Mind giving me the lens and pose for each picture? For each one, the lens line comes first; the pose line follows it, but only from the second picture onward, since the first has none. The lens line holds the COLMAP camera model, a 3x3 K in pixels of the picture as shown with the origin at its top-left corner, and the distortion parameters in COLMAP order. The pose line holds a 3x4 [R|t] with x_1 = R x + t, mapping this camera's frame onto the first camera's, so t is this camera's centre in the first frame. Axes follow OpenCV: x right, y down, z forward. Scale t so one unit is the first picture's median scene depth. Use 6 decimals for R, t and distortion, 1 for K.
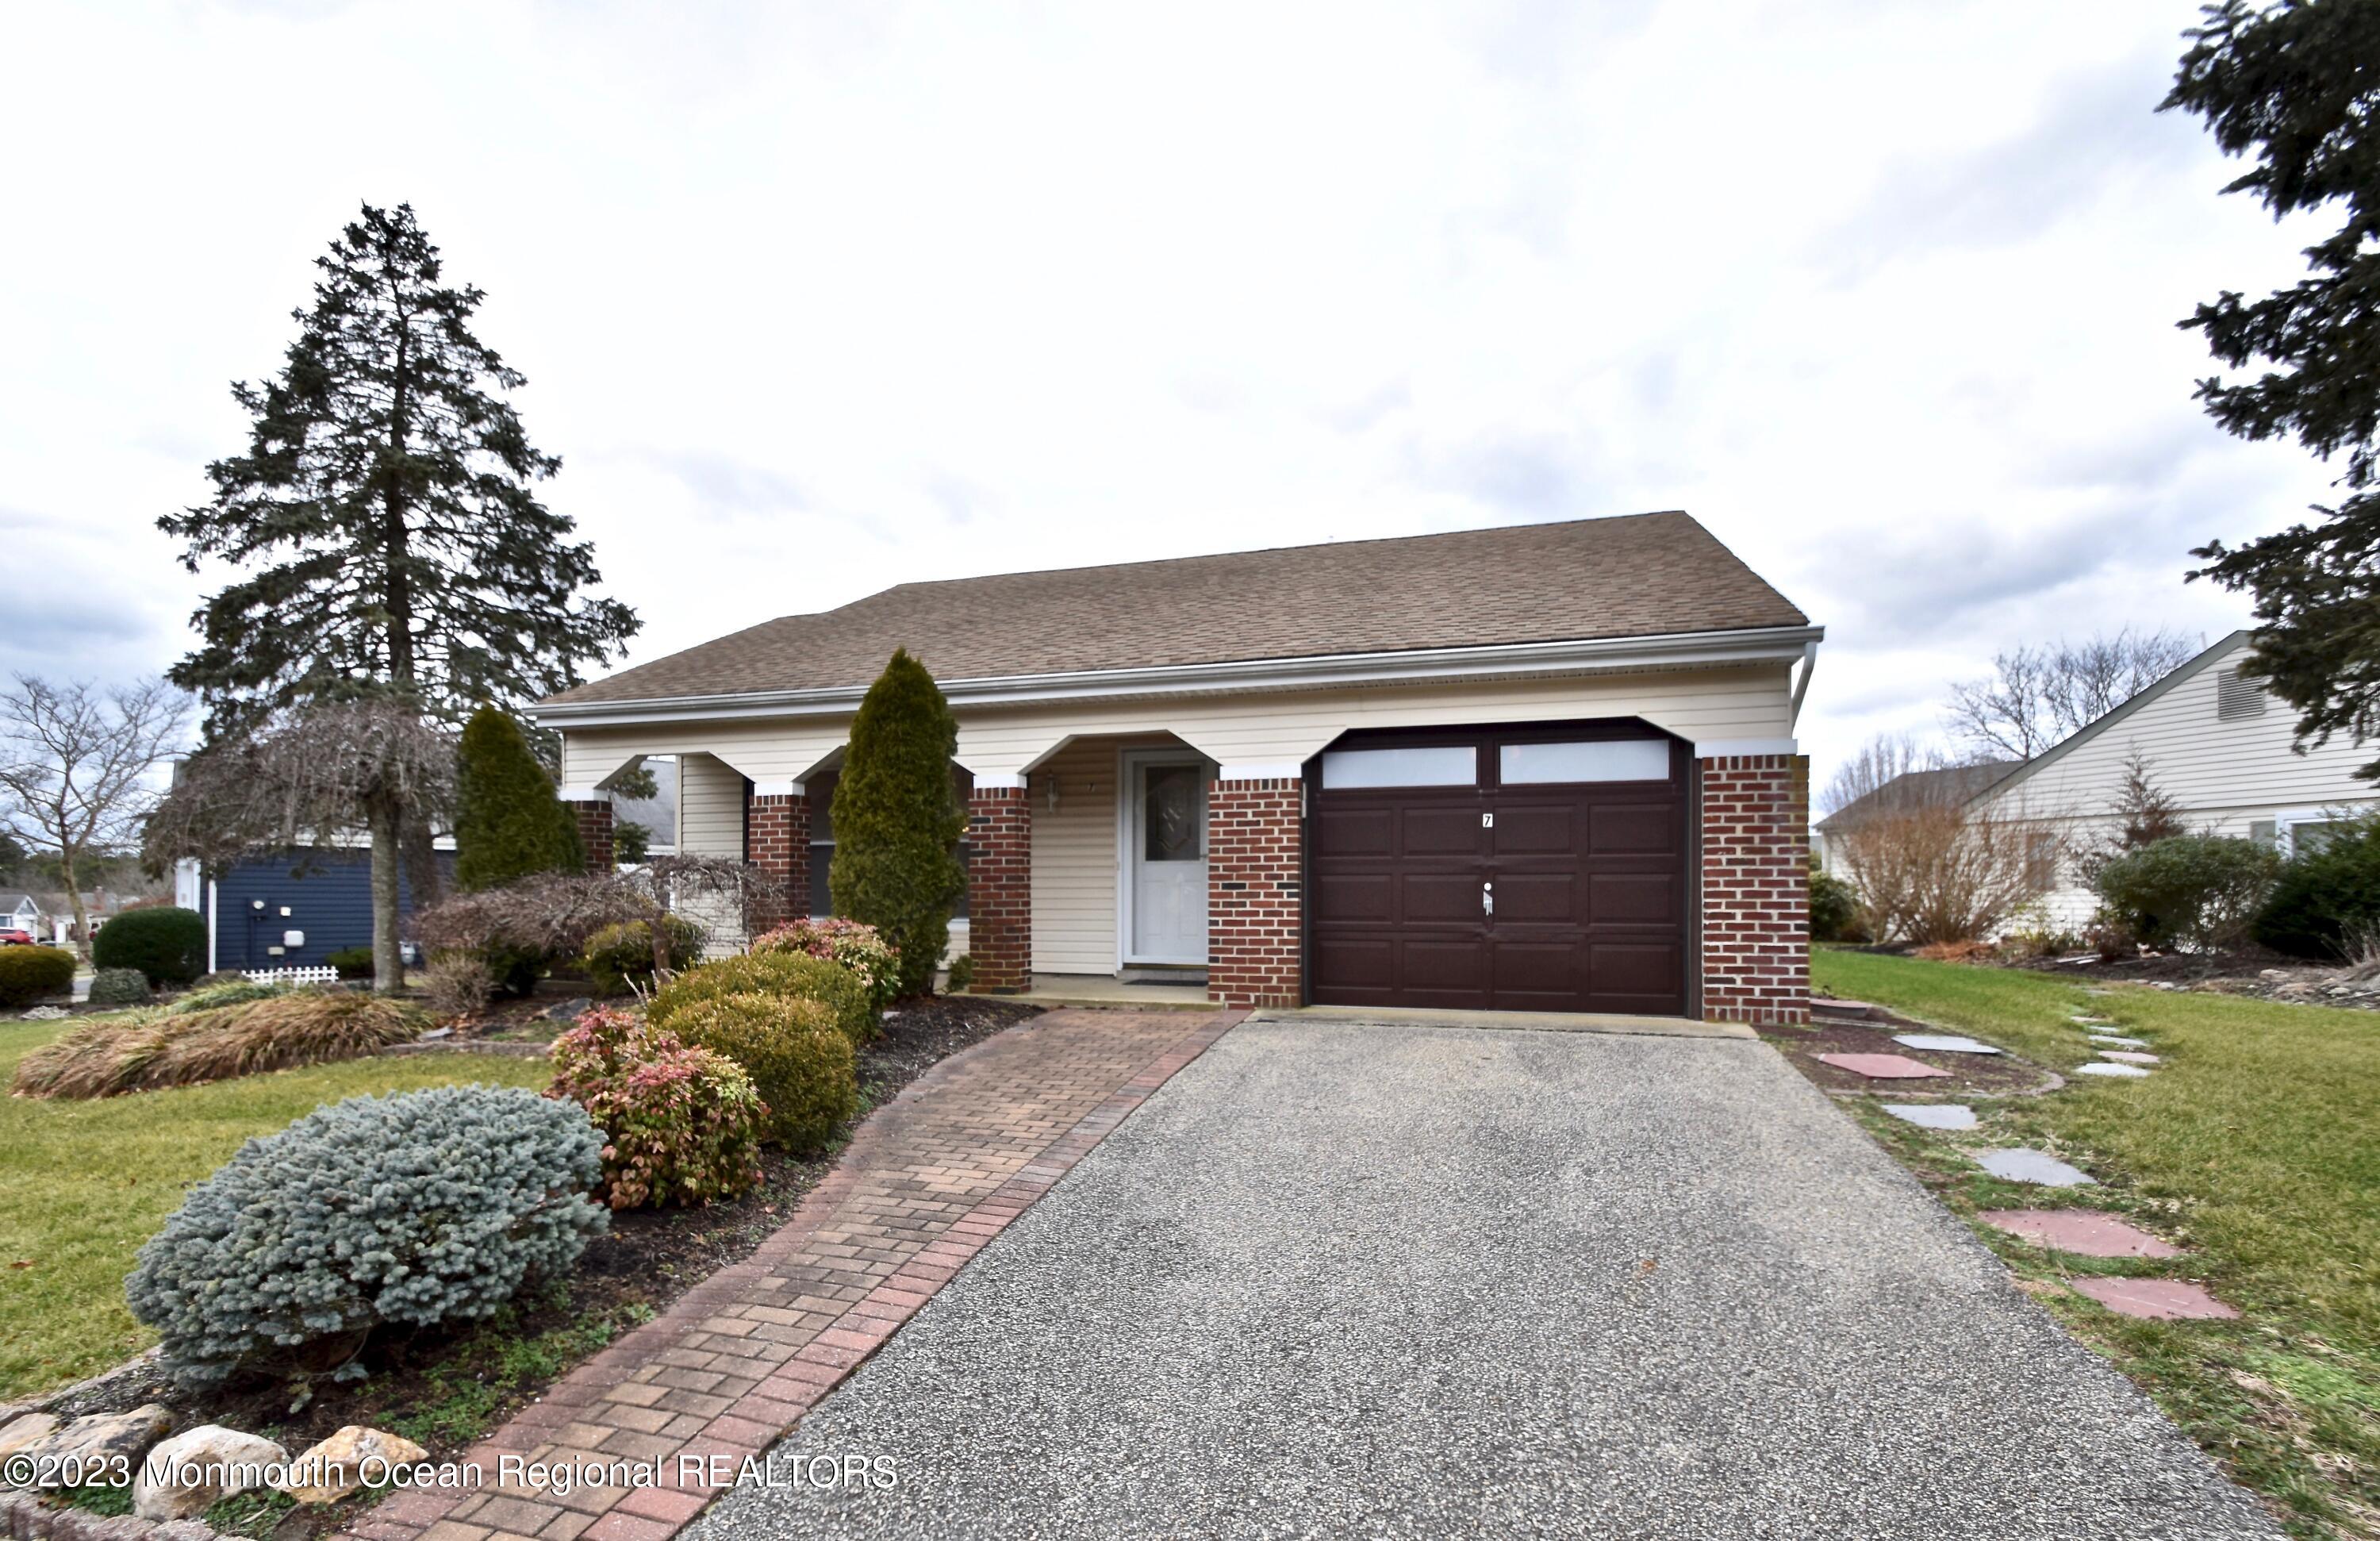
lens RADIAL K [[1135.9, 0, 1190.0], [0, 1135.9, 770.5], [0, 0, 1]] dist [0.001278, -0.000007]
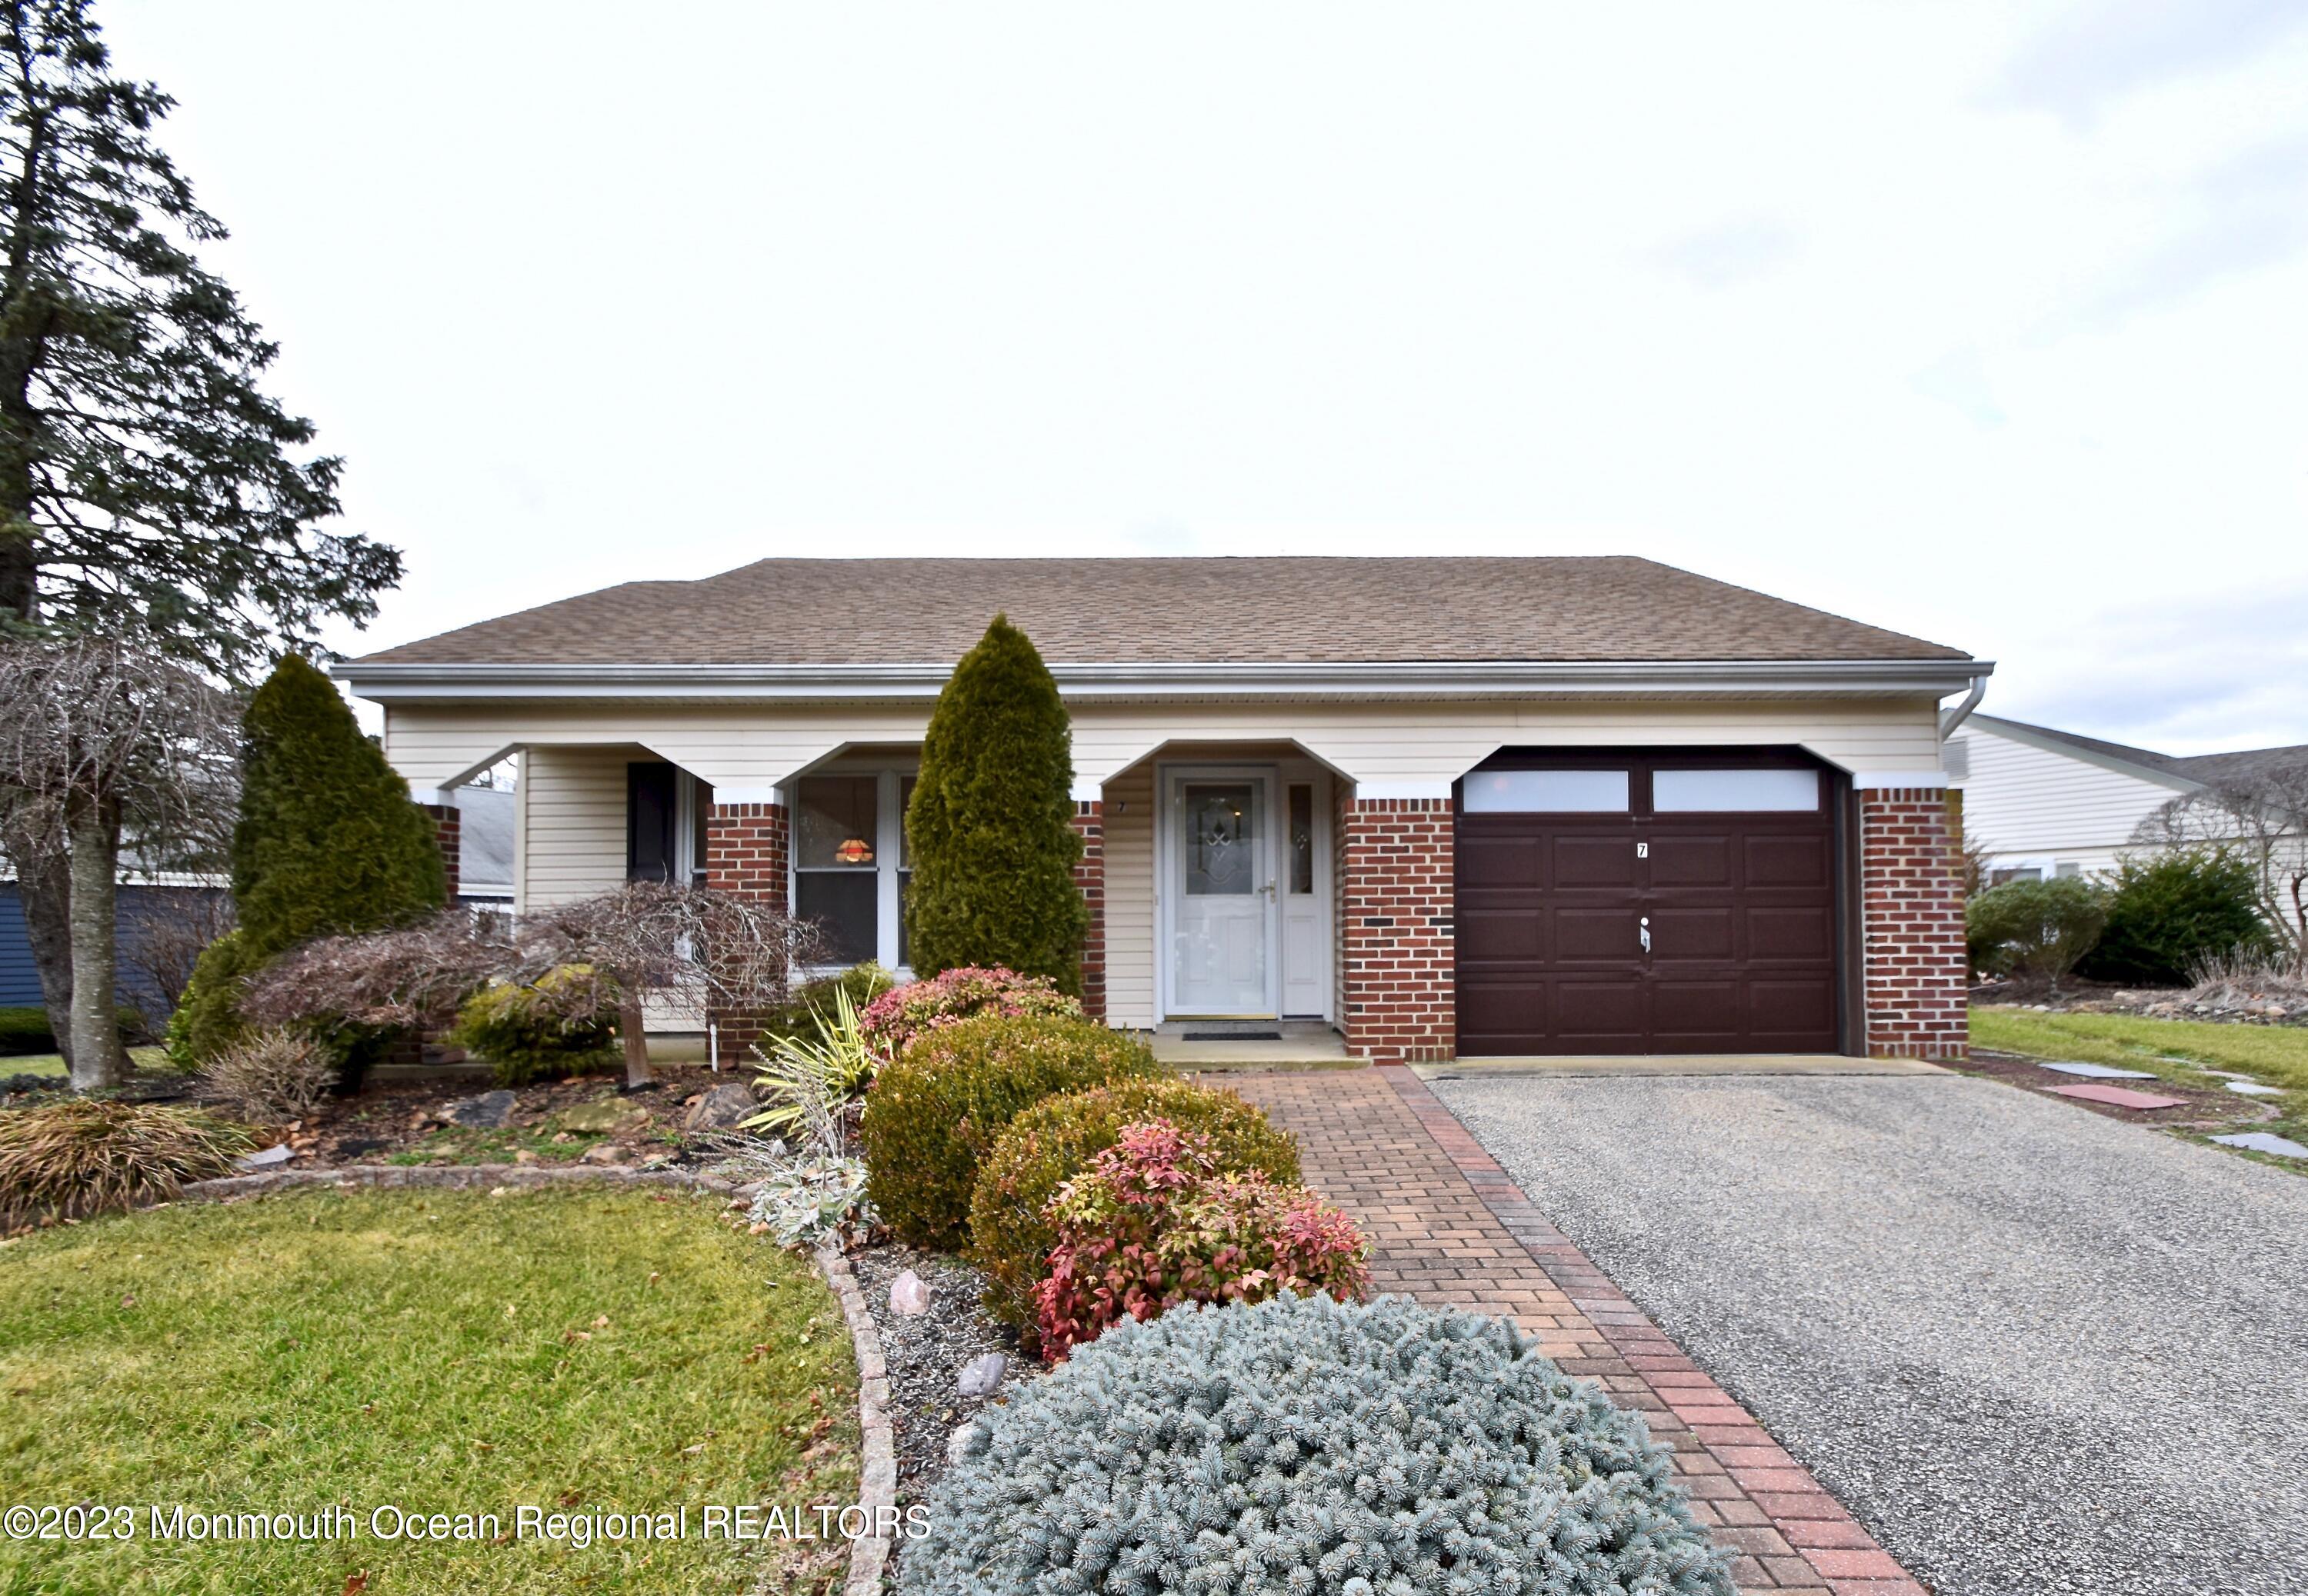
lens RADIAL K [[1095.5, 0, 1093.7], [0, 1095.5, 797.0], [0, 0, 1]] dist [0.007363, -0.010302]
pose [[0.950057, 0.032886, 0.310339, -0.439019], [-0.026502, 0.999342, -0.024768, 0.034072], [-0.310949, 0.015307, 0.950303, 0.281515]]
